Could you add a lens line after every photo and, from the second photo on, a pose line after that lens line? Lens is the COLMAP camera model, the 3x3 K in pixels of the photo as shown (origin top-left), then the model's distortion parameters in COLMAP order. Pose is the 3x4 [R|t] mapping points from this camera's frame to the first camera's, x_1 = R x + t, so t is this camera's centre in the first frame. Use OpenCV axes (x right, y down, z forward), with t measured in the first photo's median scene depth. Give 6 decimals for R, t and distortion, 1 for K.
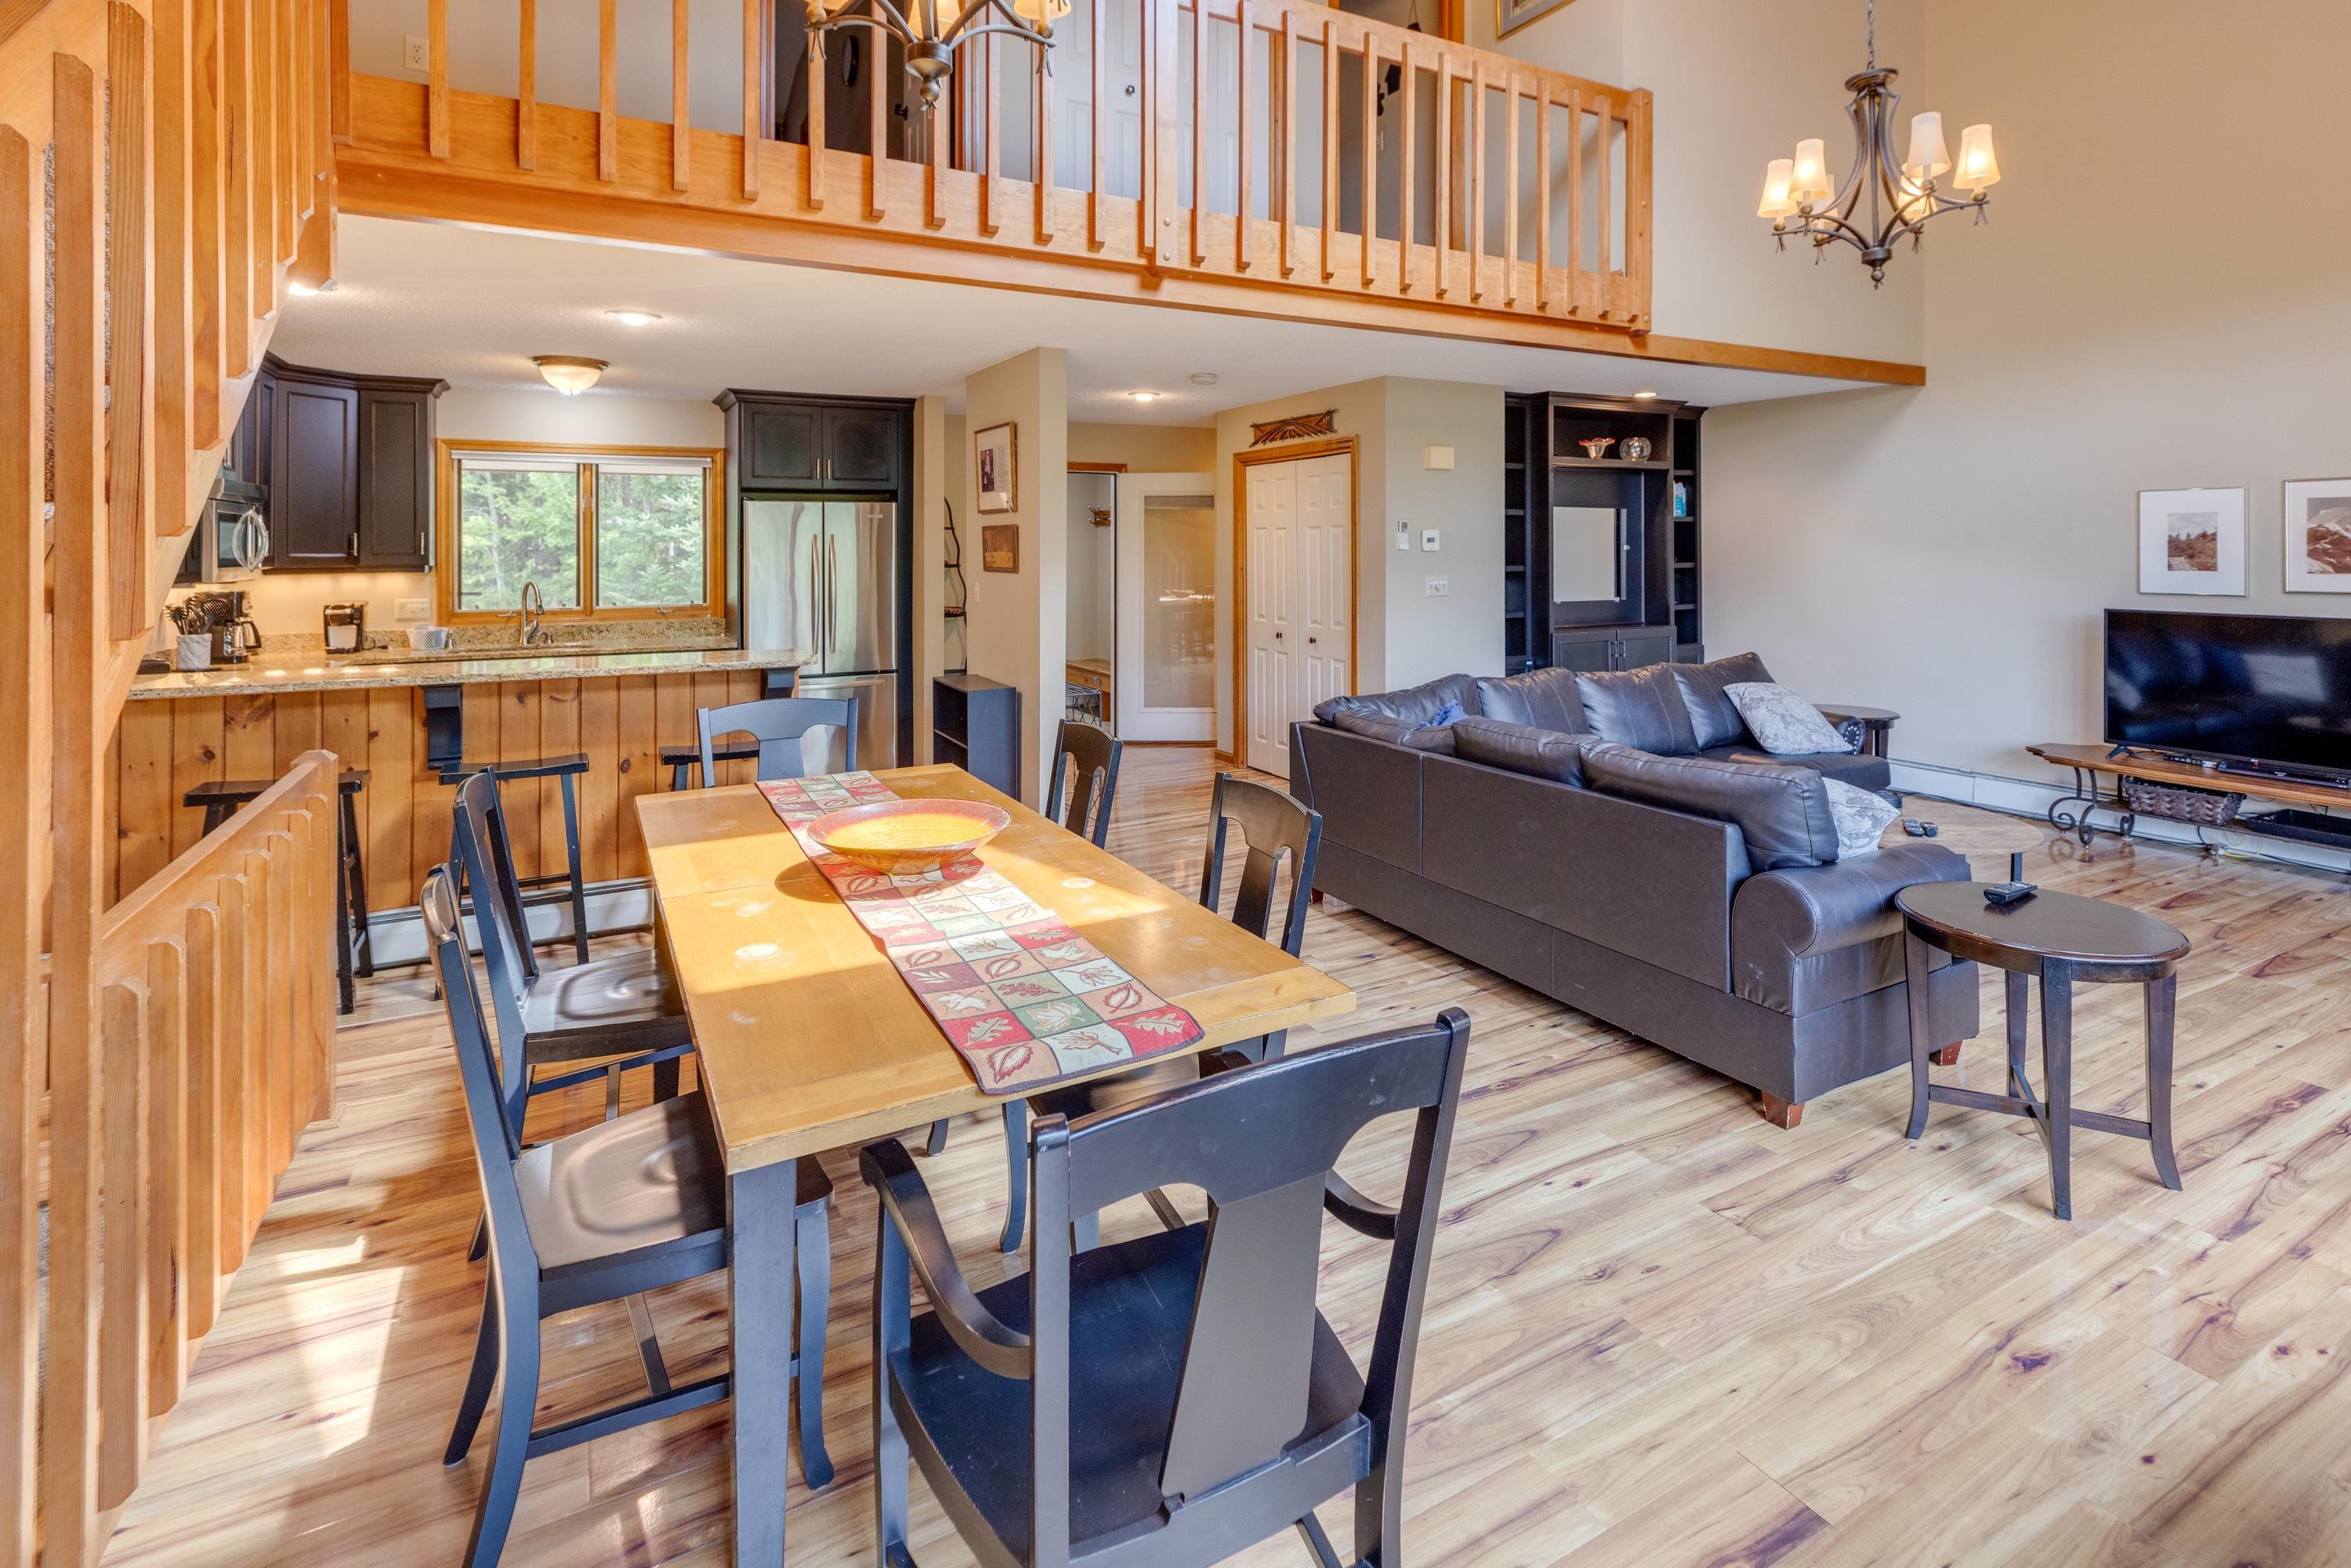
lens RADIAL K [[1098.2, 0, 1164.6], [0, 1098.2, 561.2], [0, 0, 1]] dist [0.010537, -0.001316]
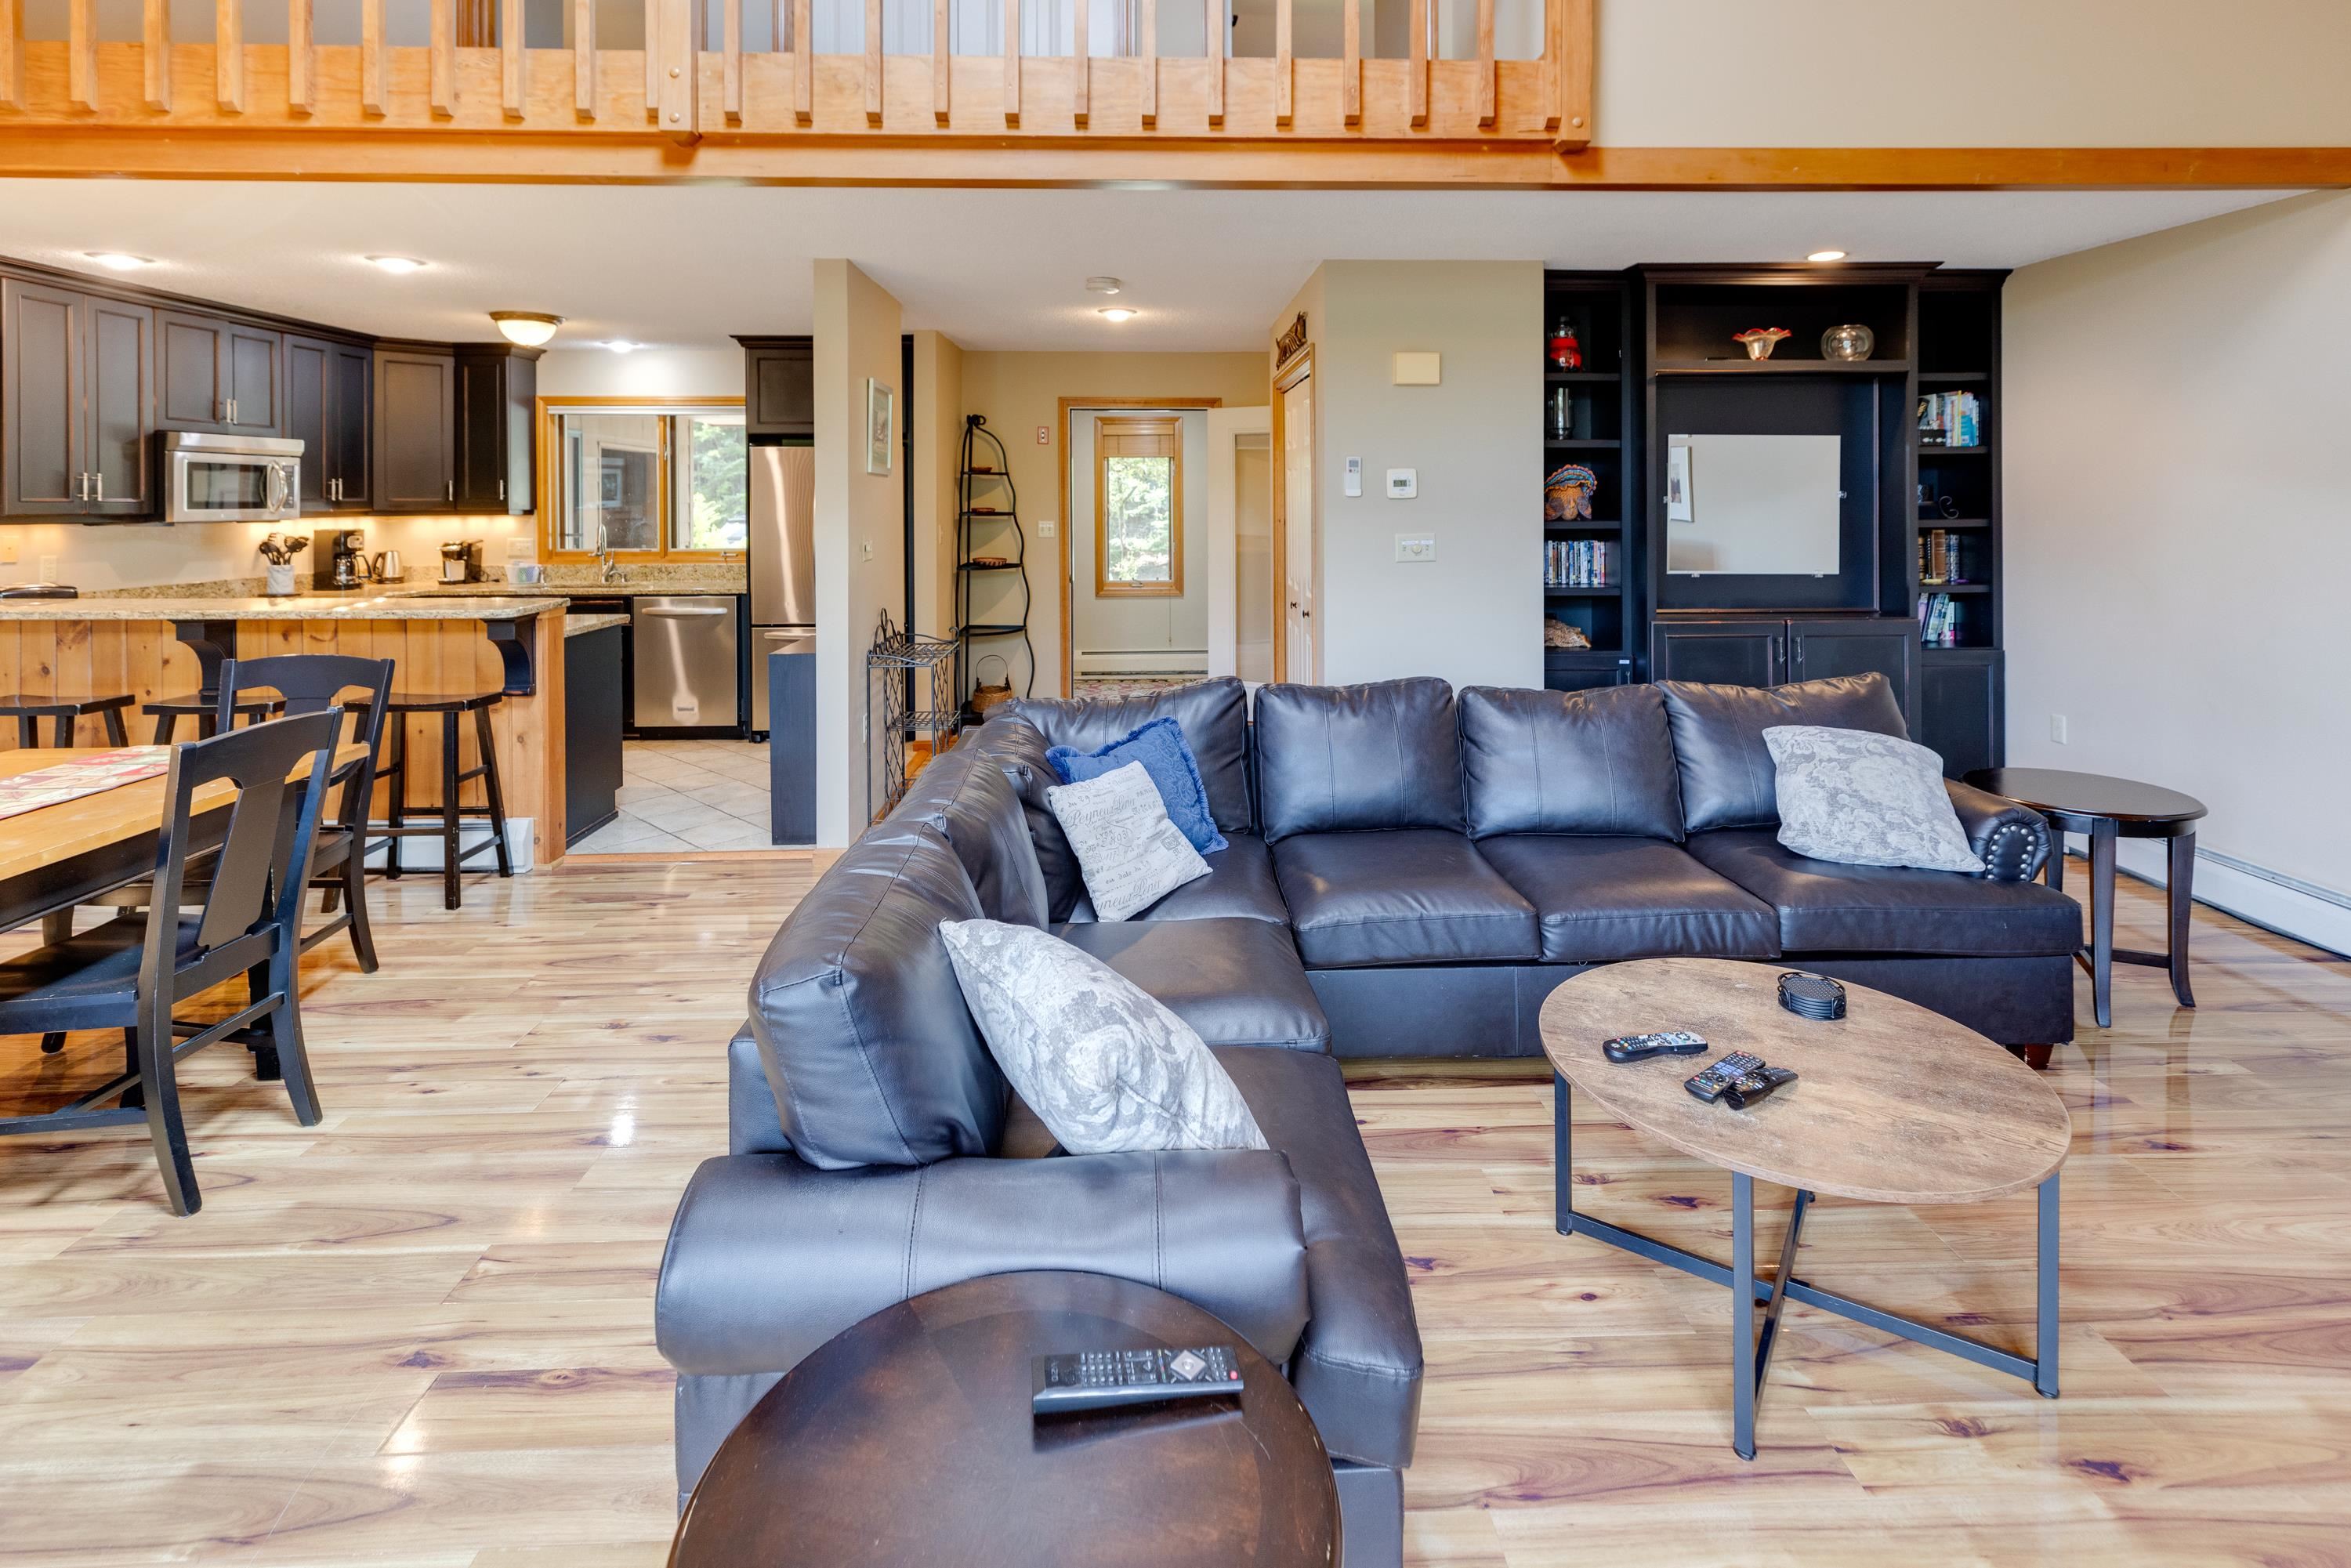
lens RADIAL K [[1098.2, 0, 1147.5], [0, 1098.2, 502.2], [0, 0, 1]] dist [0.010537, -0.001316]
pose [[0.897364, 0.003605, -0.441276, 0.407690], [-0.007916, 0.999937, -0.007930, -0.000113], [0.441220, 0.010609, 0.897336, 0.282621]]
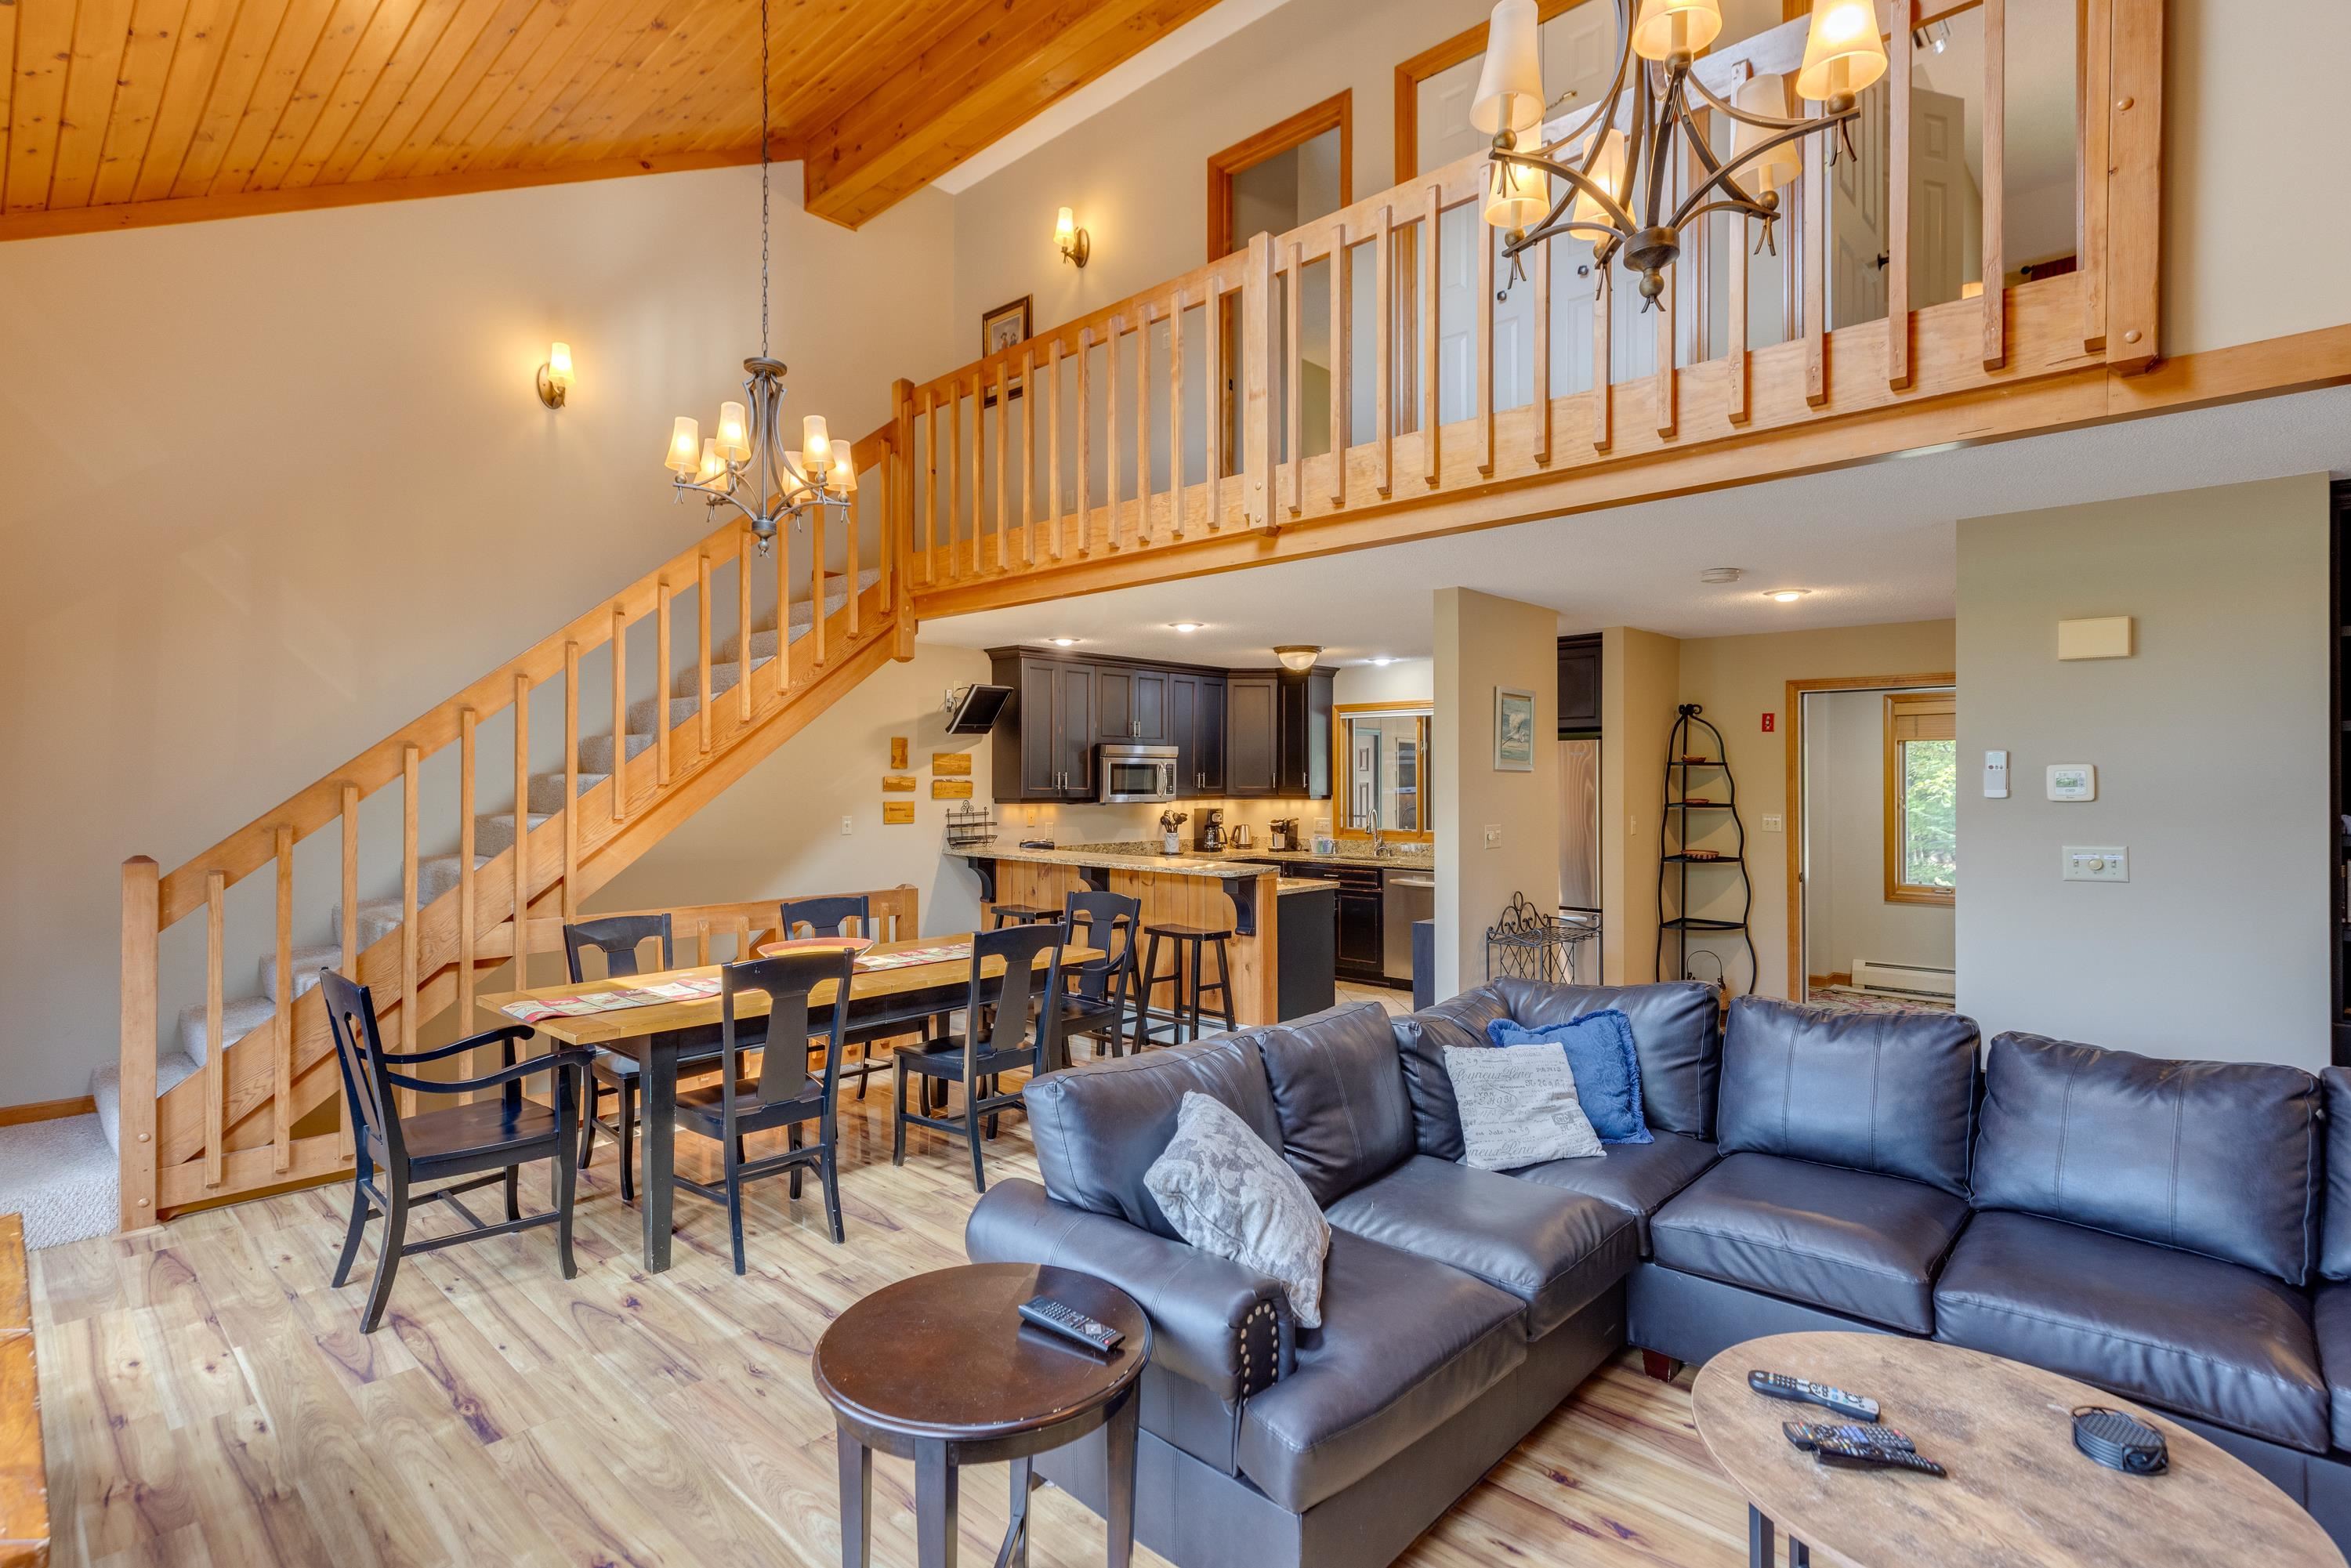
lens RADIAL K [[1098.2, 0, 1190.2], [0, 1098.2, 764.5], [0, 0, 1]] dist [0.010537, -0.001316]
pose [[0.340823, -0.009039, -0.940084, 0.624181], [-0.014670, 0.999781, -0.014932, -0.012808], [0.940013, 0.018880, 0.340615, 0.364539]]
